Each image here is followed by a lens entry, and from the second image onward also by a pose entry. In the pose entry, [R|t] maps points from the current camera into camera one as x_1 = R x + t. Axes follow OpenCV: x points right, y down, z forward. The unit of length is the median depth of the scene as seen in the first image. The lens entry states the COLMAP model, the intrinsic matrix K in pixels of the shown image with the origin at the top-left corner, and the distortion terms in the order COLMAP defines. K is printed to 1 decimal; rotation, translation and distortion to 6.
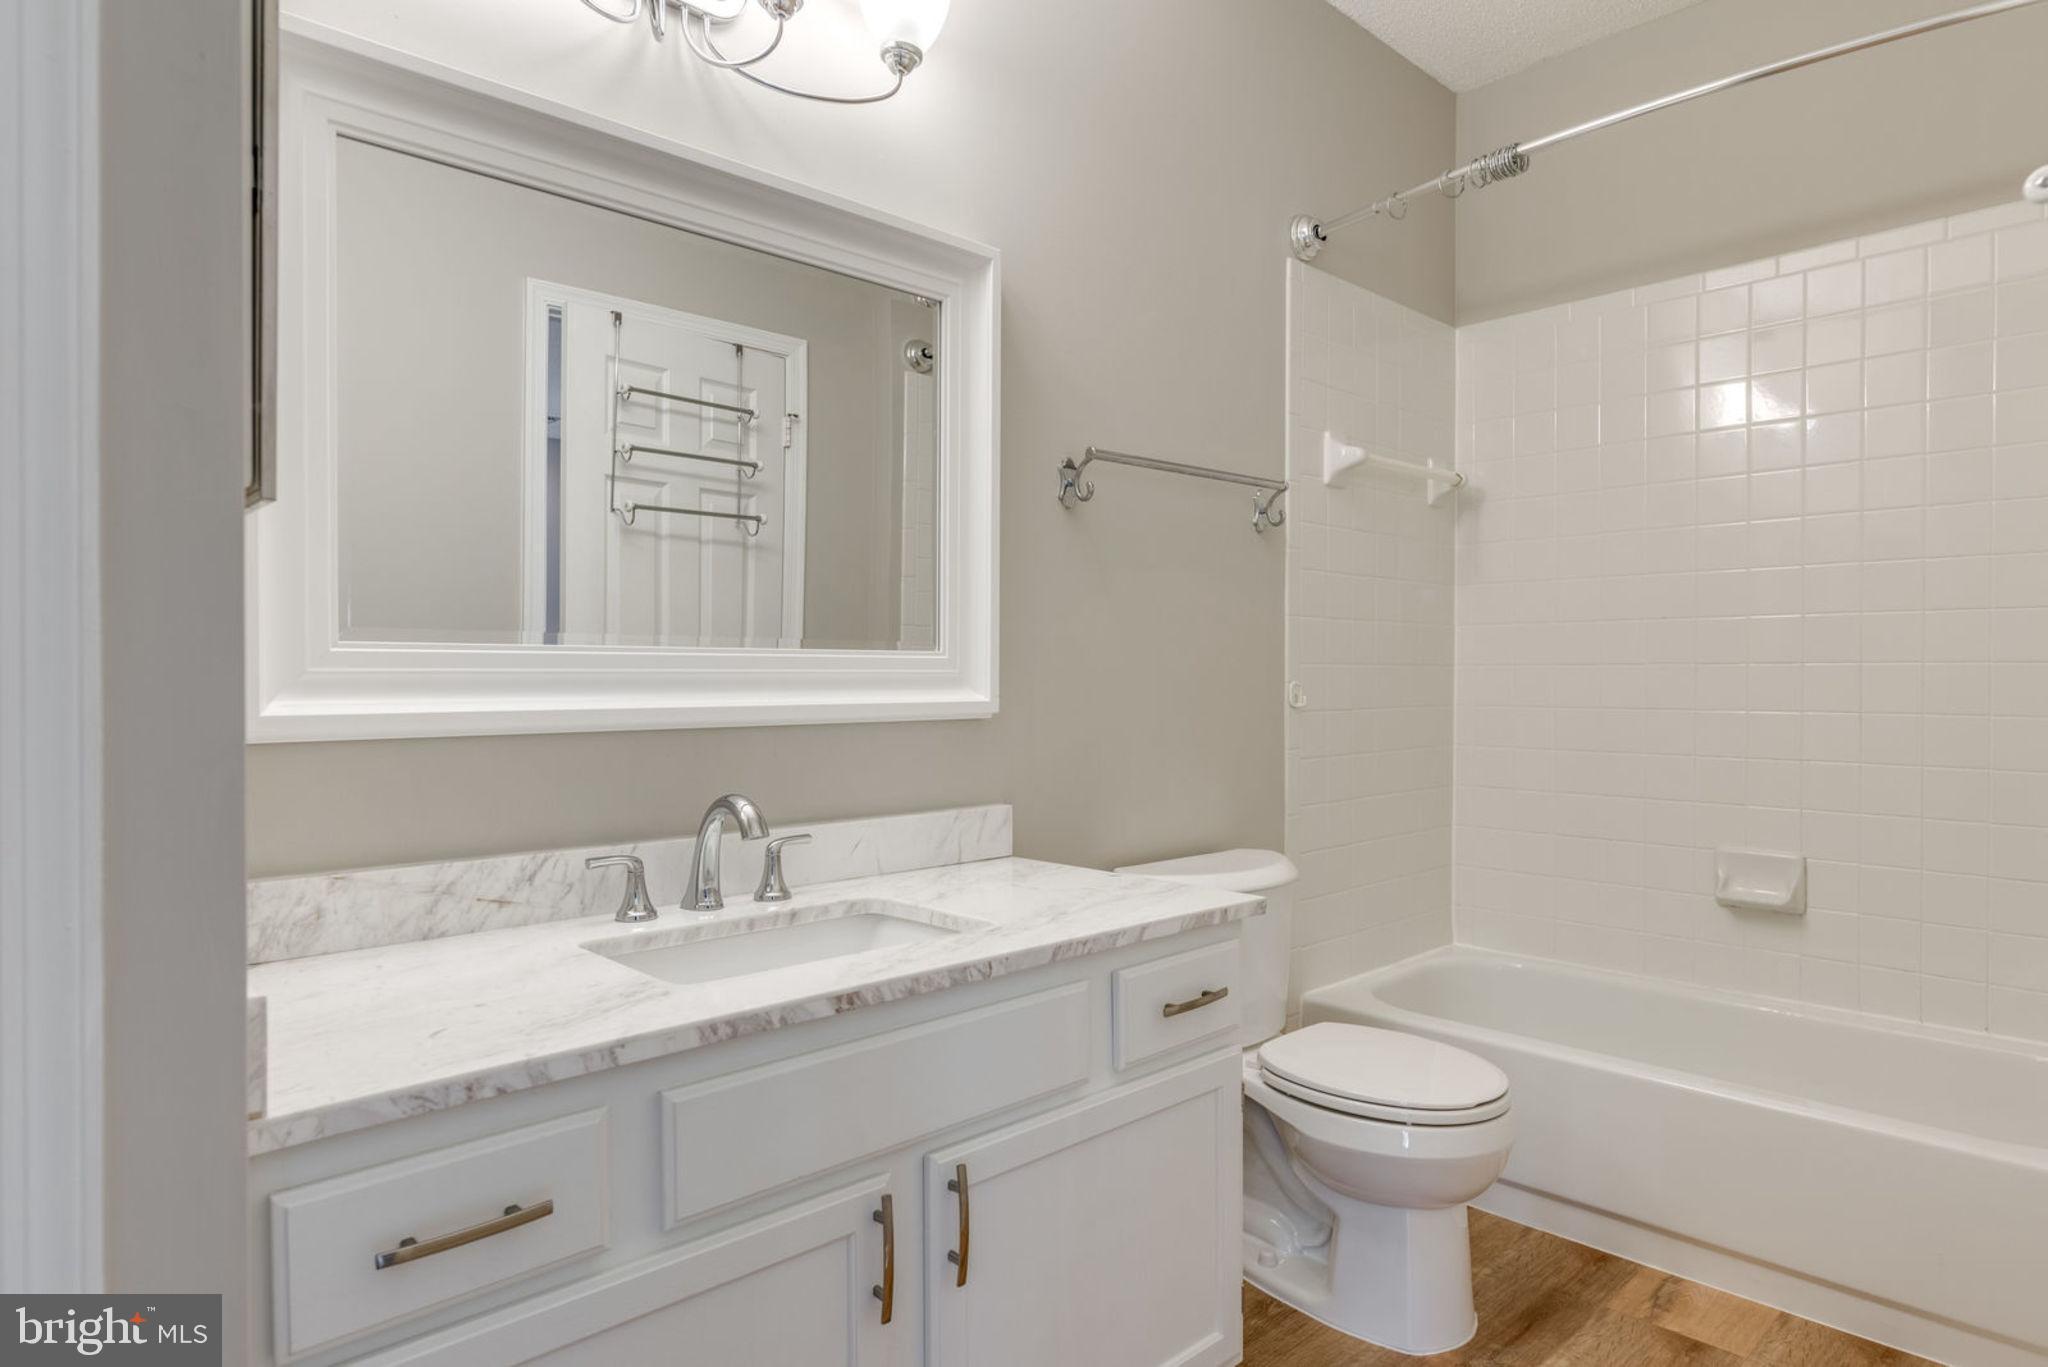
lens RADIAL K [[1176.0, 0, 1033.3], [0, 1176.0, 688.6], [0, 0, 1]] dist [-0.004490, 0.002519]
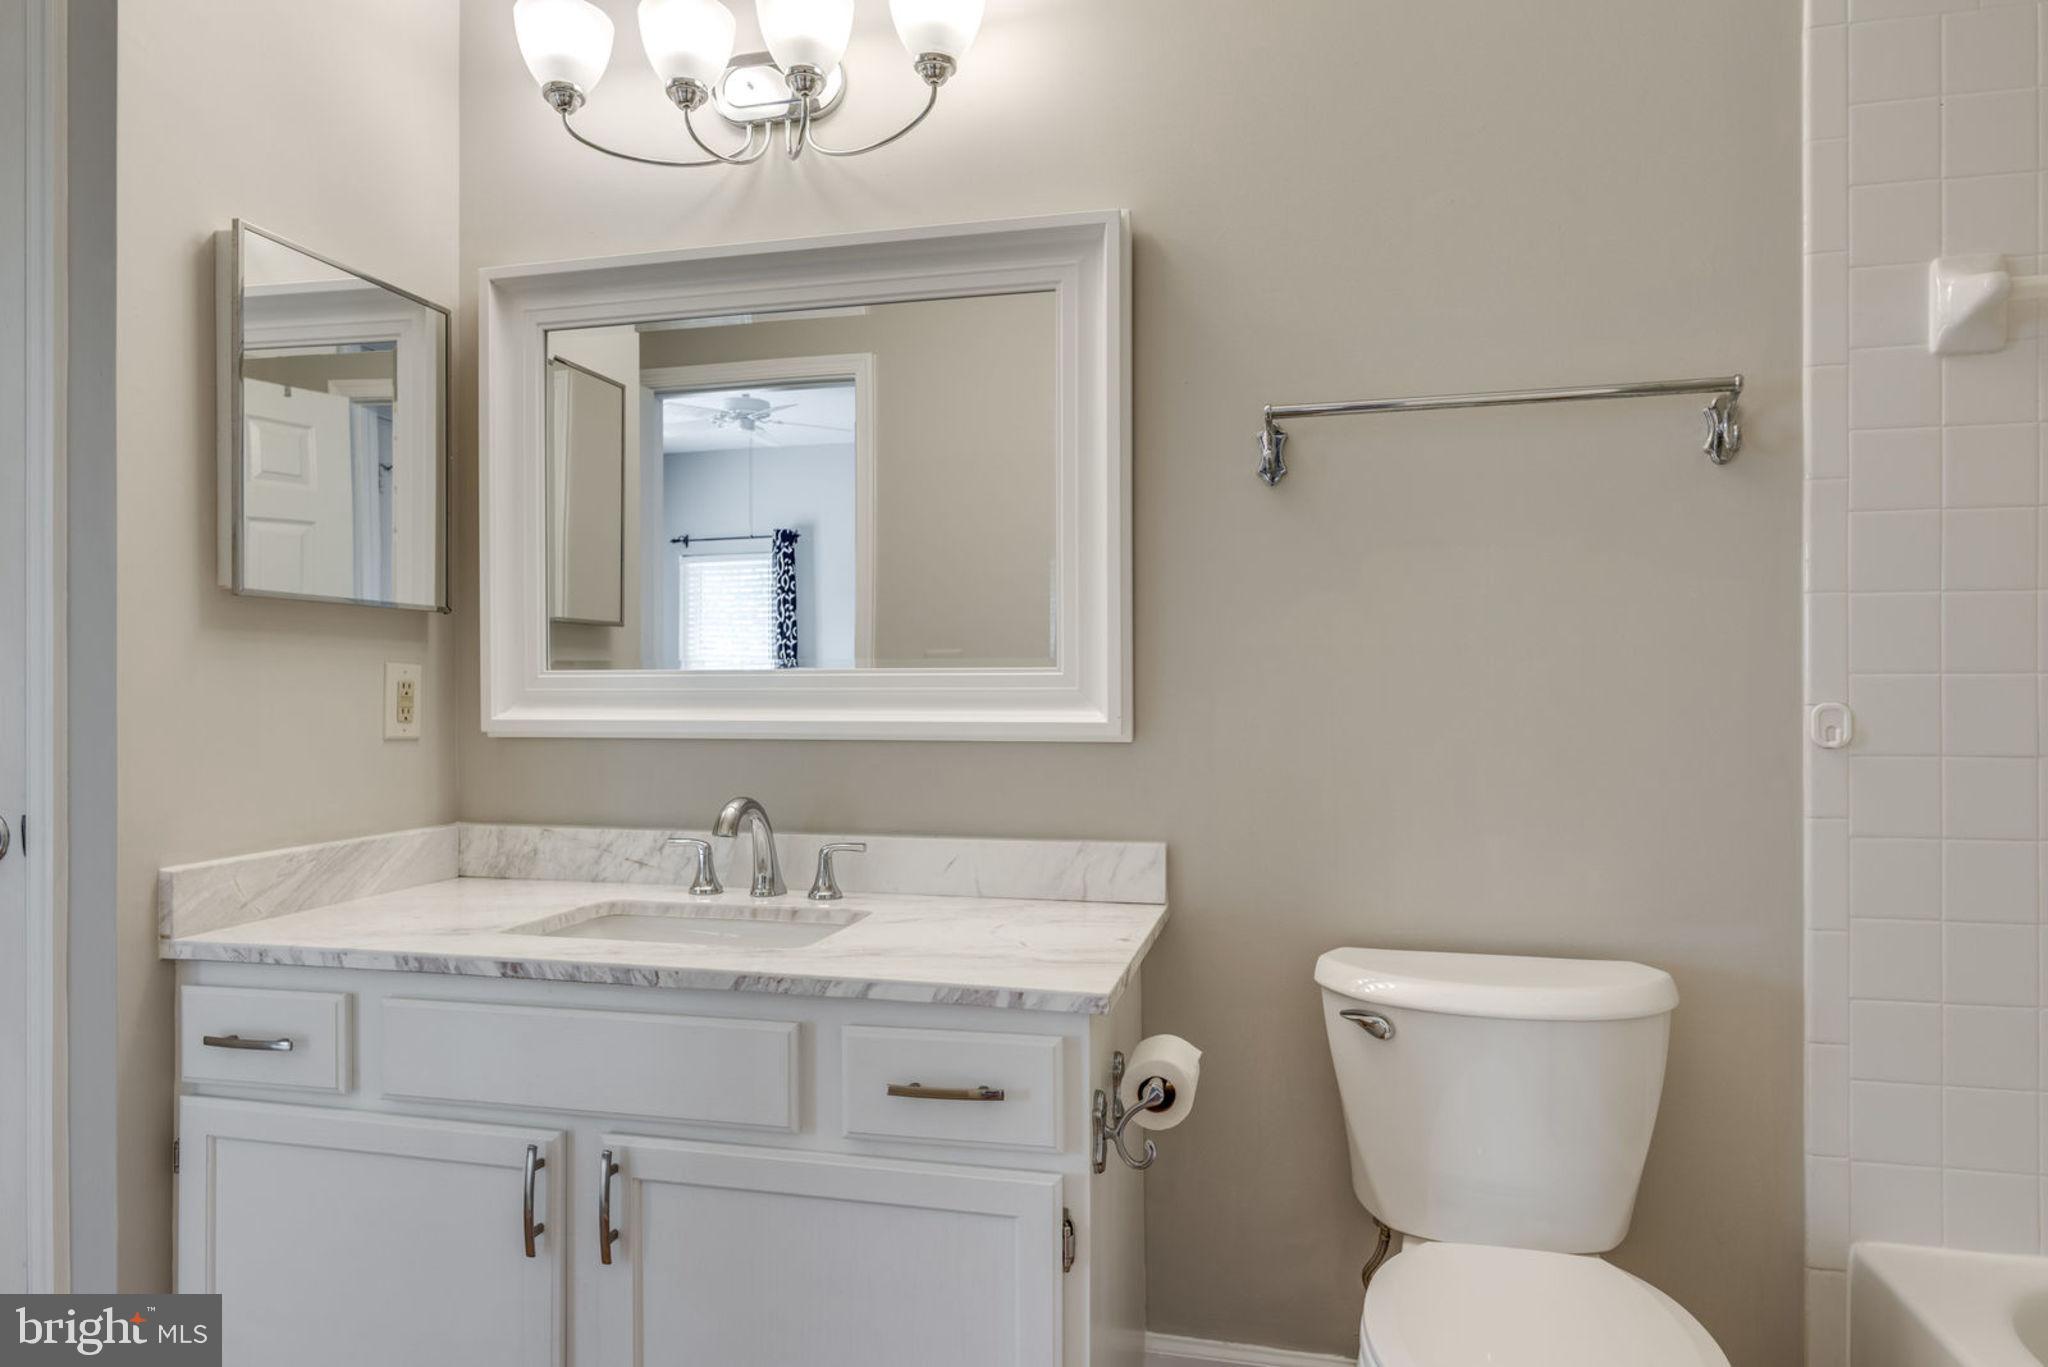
lens RADIAL K [[1176.0, 0, 1033.3], [0, 1176.0, 688.6], [0, 0, 1]] dist [-0.004490, 0.002519]
pose [[0.549404, -0.003052, -0.835551, 0.809404], [-0.008085, 0.999927, -0.008968, -0.008114], [0.835518, 0.011683, 0.549340, 0.563424]]
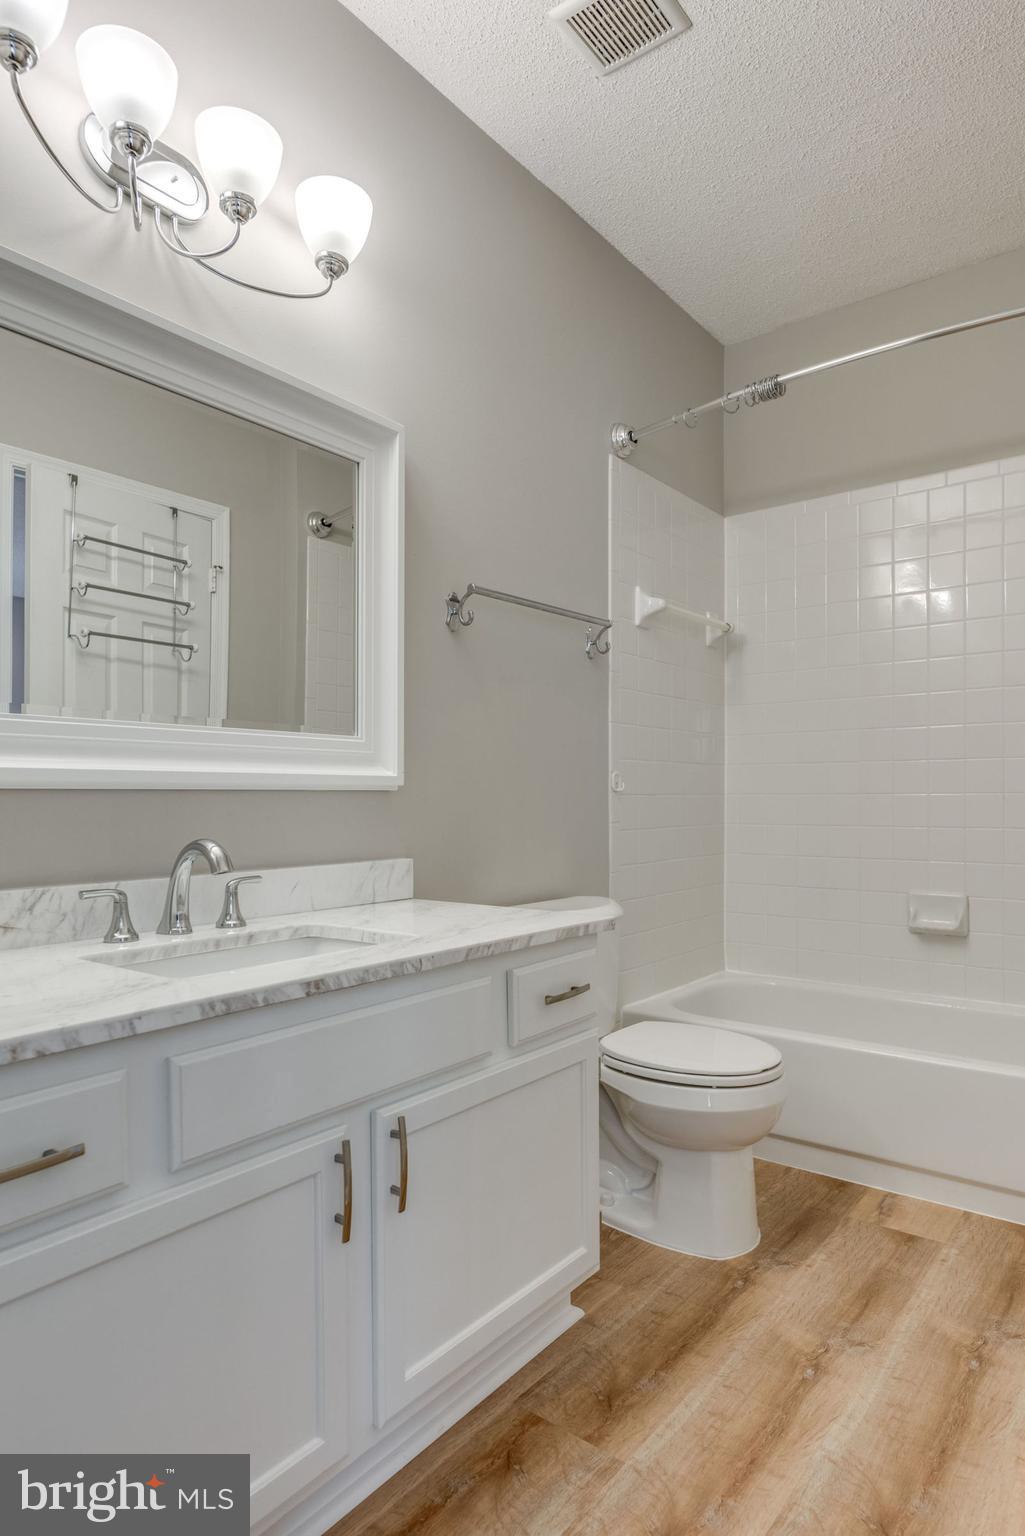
lens RADIAL K [[898.6, 0, 517.7], [0, 898.6, 800.9], [0, 0, 1]] dist [-0.003792, 0.000375]
pose [[0.989449, -0.004504, 0.144810, -0.058679], [0.005512, 0.999963, -0.006564, 0.053751], [-0.144775, 0.007293, 0.989438, 0.011477]]
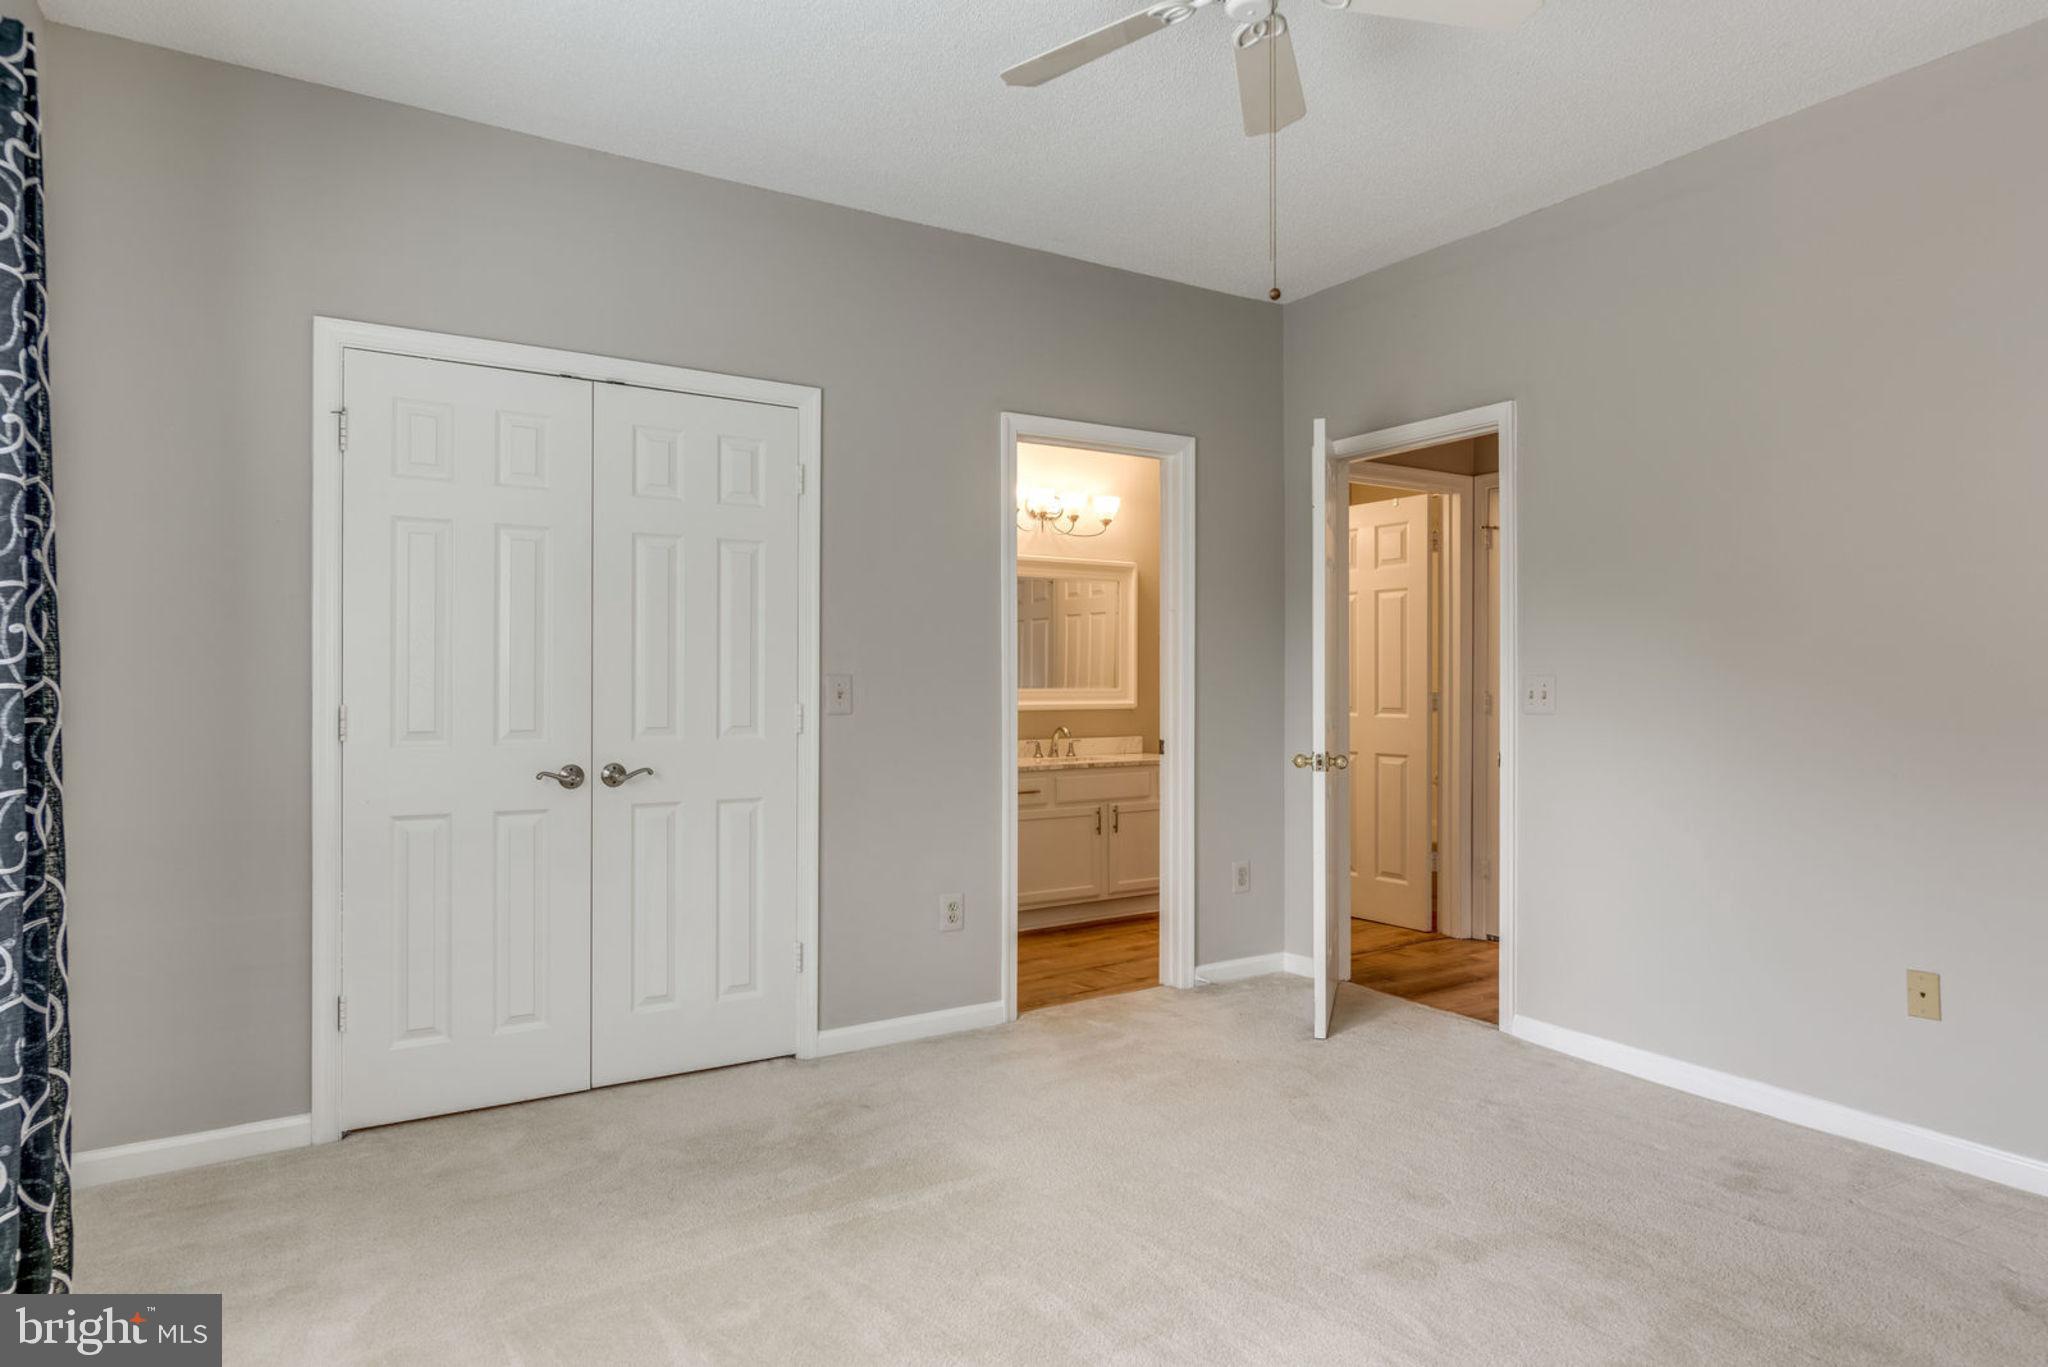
lens RADIAL K [[1170.0, 0, 1029.9], [0, 1170.0, 667.3], [0, 0, 1]] dist [-0.005089, -0.000125]
pose [[0.979133, -0.004300, -0.203174, 0.406962], [0.000326, 0.999808, -0.019591, -0.030486], [0.203219, 0.019117, 0.978947, -2.670799]]
